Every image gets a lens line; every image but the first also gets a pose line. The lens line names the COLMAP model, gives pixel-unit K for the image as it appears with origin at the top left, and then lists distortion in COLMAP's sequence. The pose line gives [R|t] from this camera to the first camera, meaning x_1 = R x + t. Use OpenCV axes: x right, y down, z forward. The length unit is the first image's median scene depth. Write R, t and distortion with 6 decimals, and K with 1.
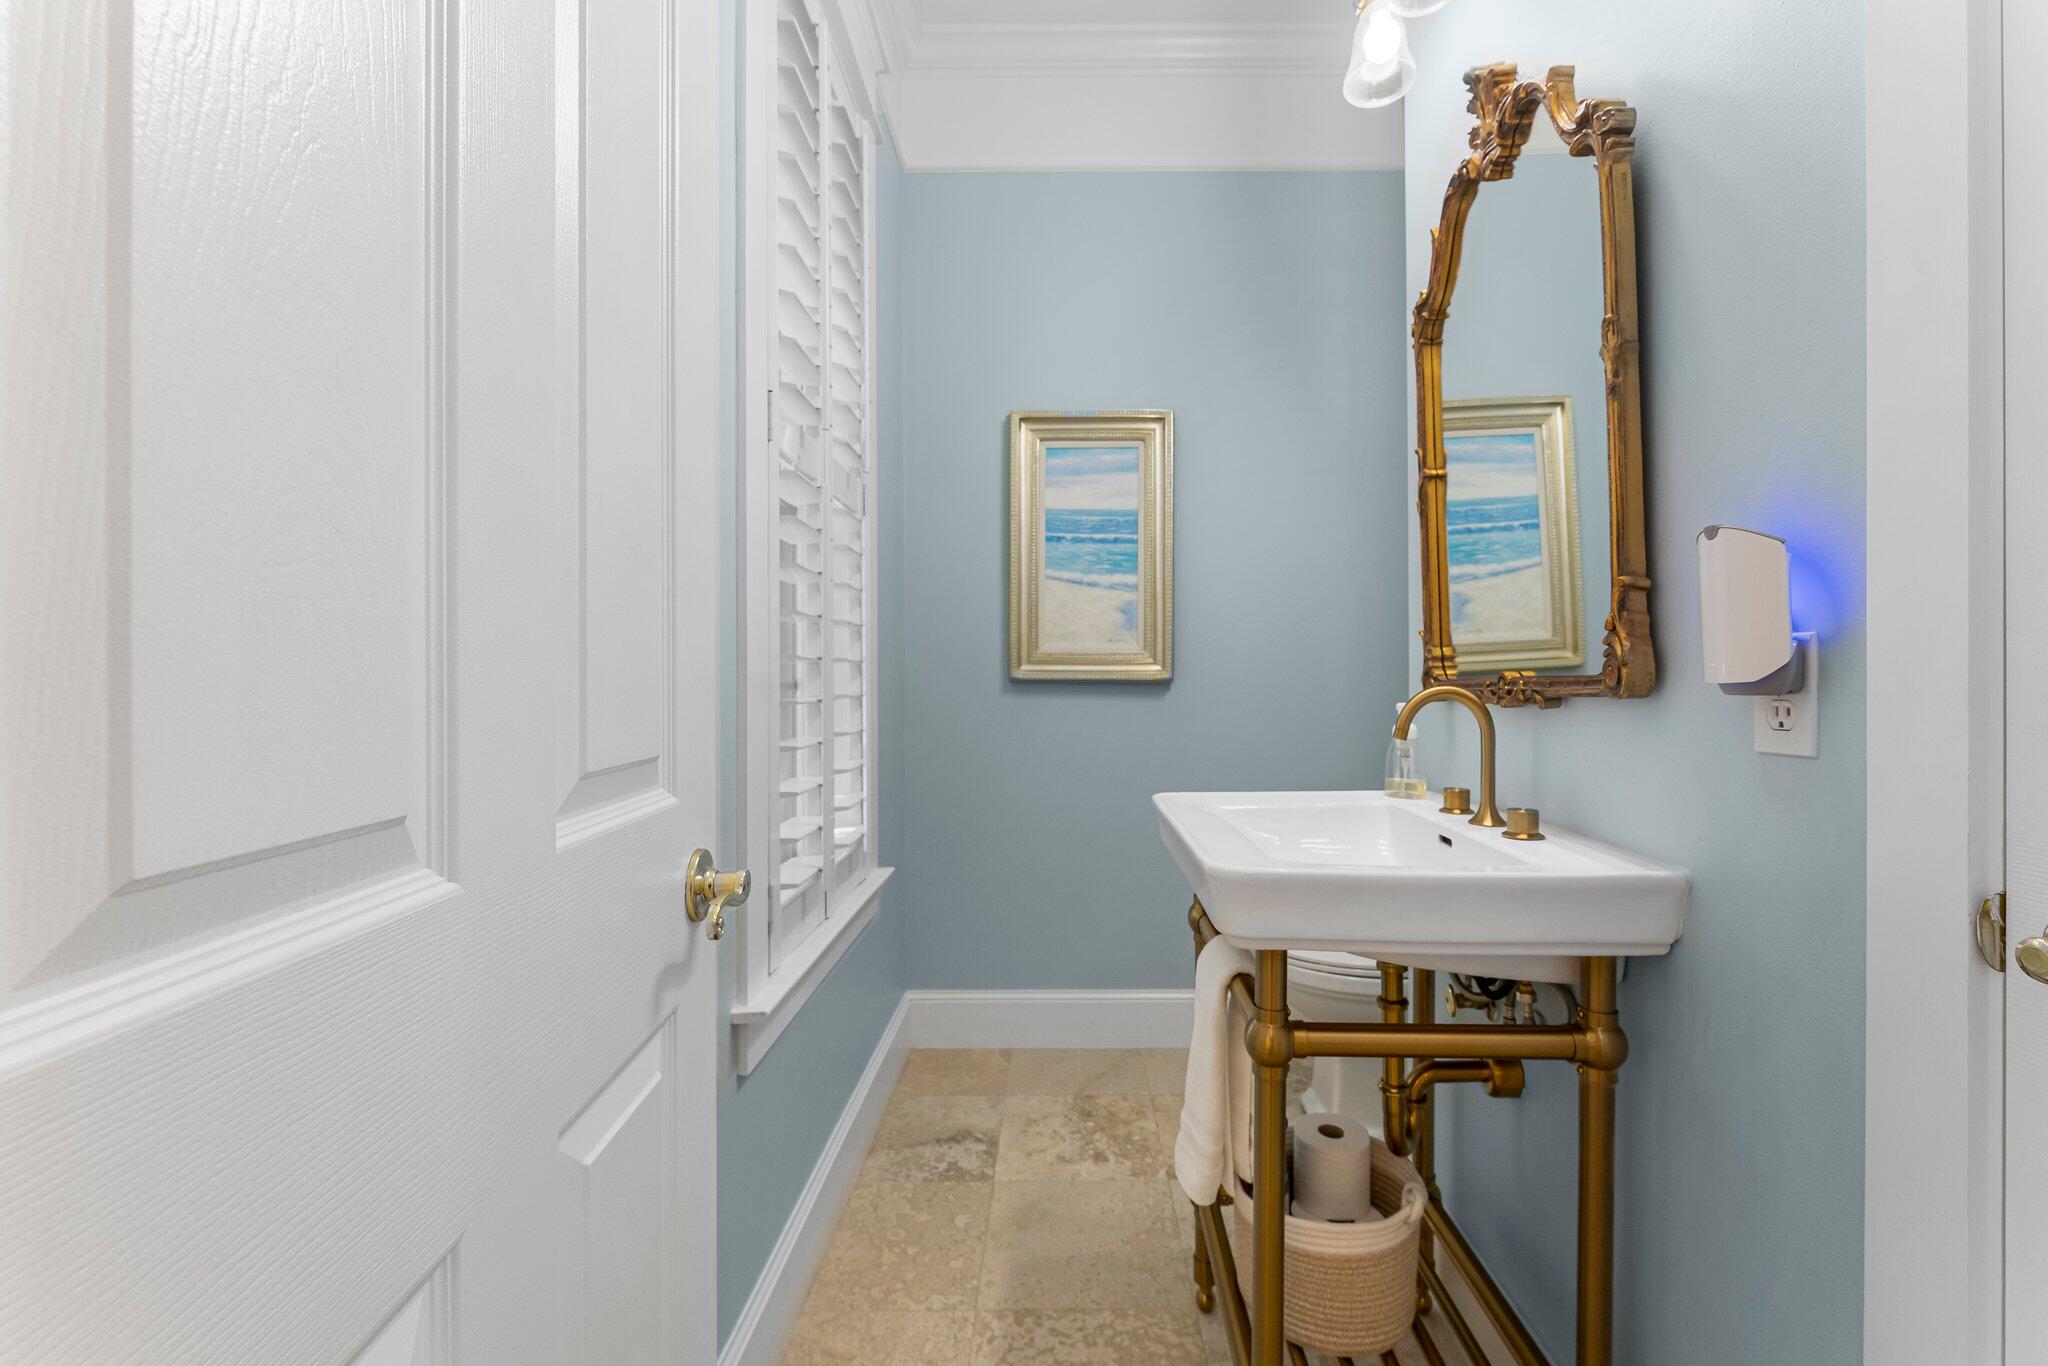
lens RADIAL K [[869.5, 0, 1028.9], [0, 869.5, 680.2], [0, 0, 1]] dist [-0.000094, -0.000888]
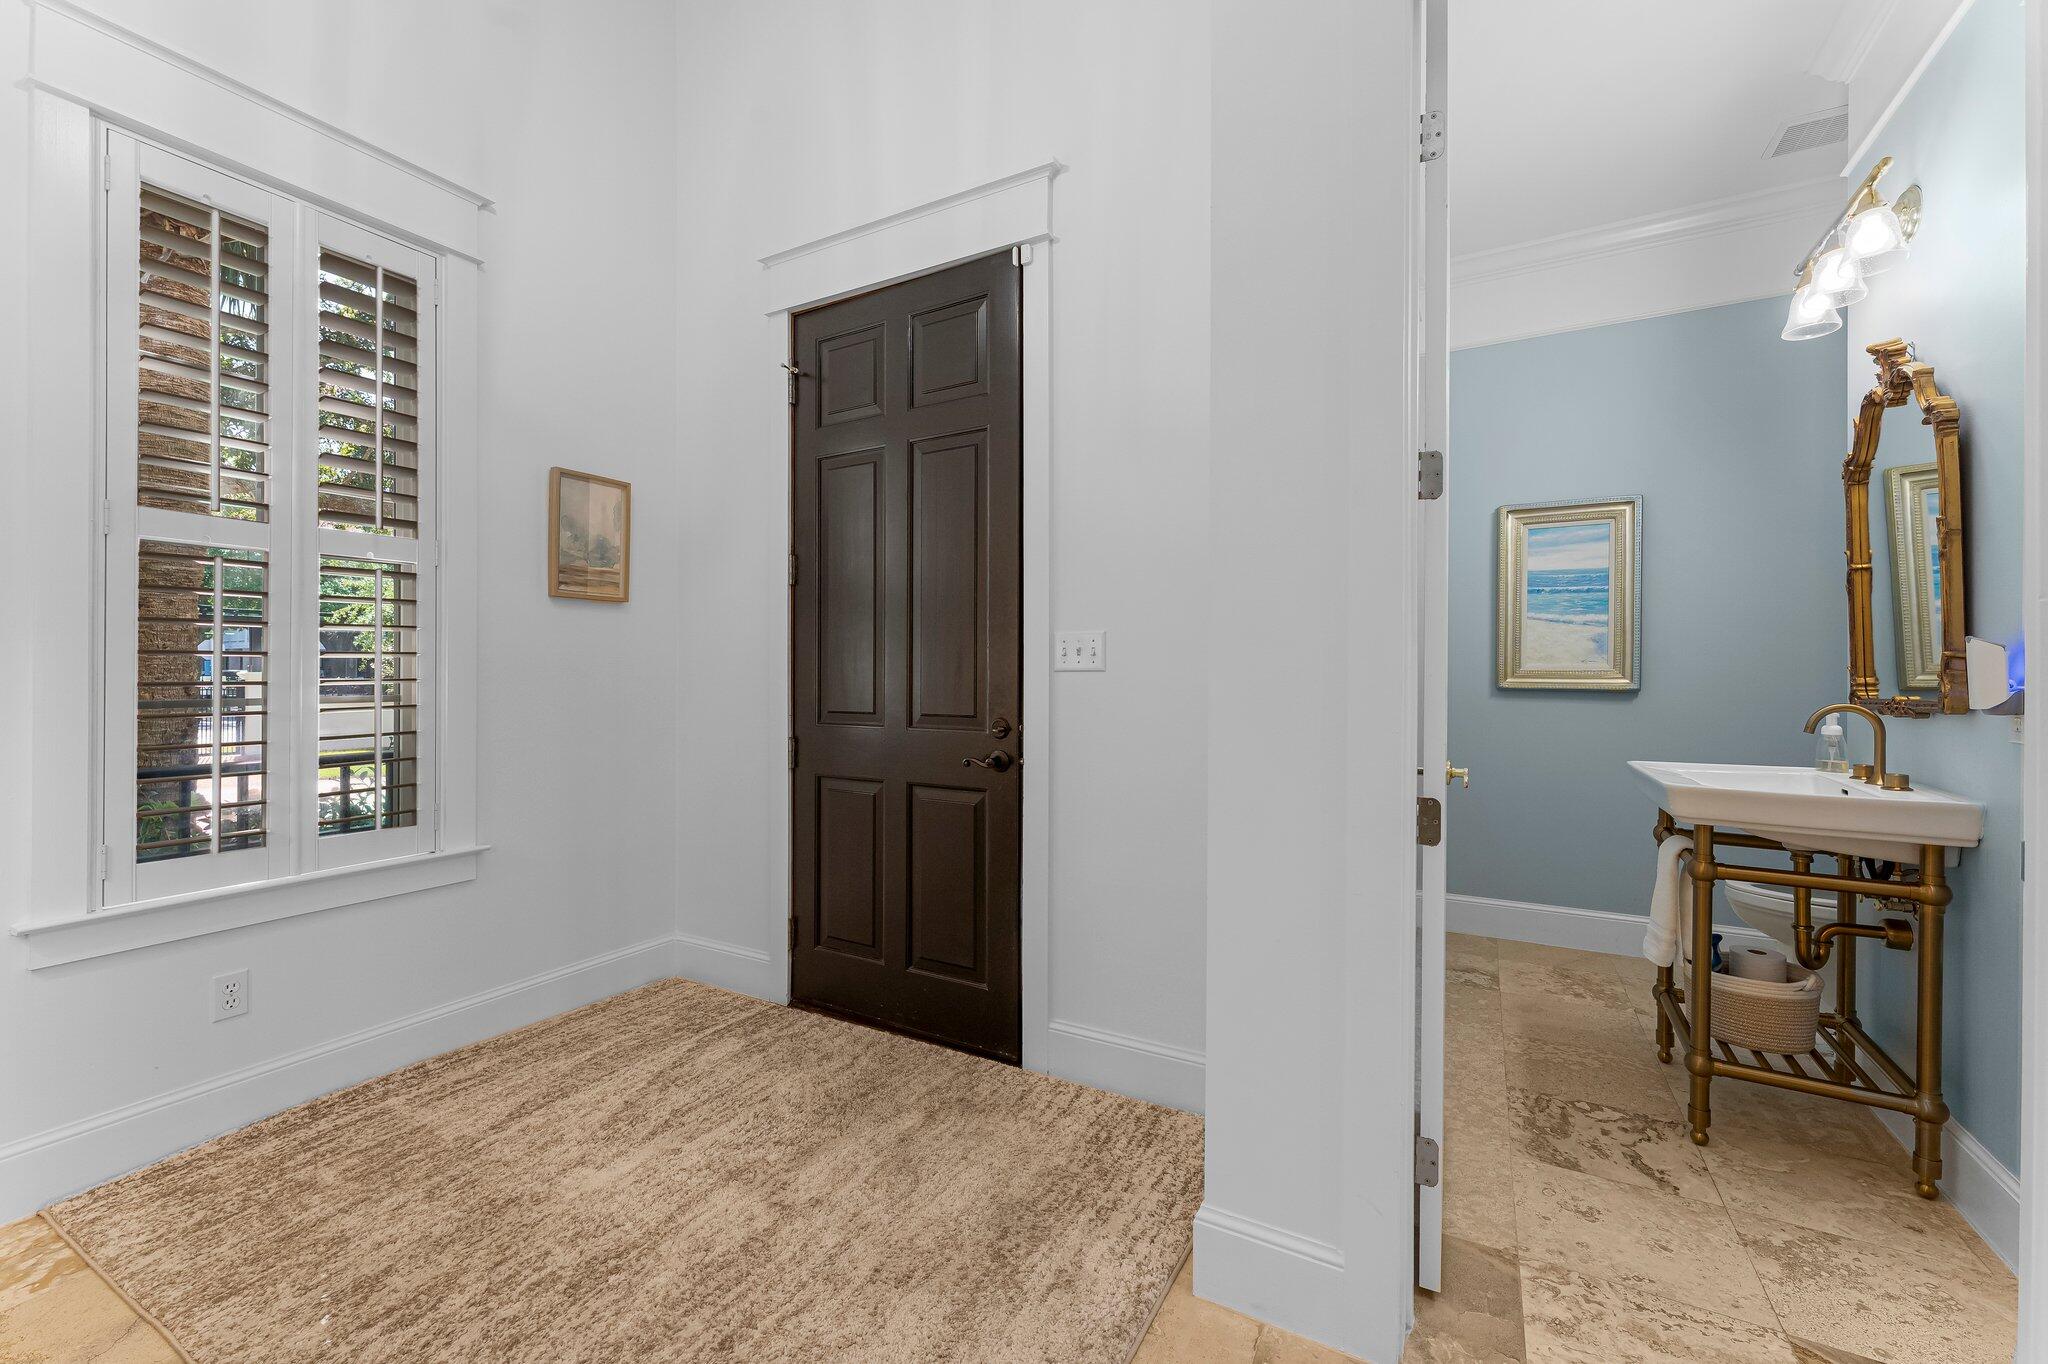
lens RADIAL K [[803.8, 0, 961.9], [0, 803.8, 679.5], [0, 0, 1]] dist [0.002722, 0.000617]
pose [[0.862846, 0.005611, -0.505435, -0.150347], [-0.000991, 0.999955, 0.009410, -0.035563], [0.505465, -0.007619, 0.862813, -0.830448]]
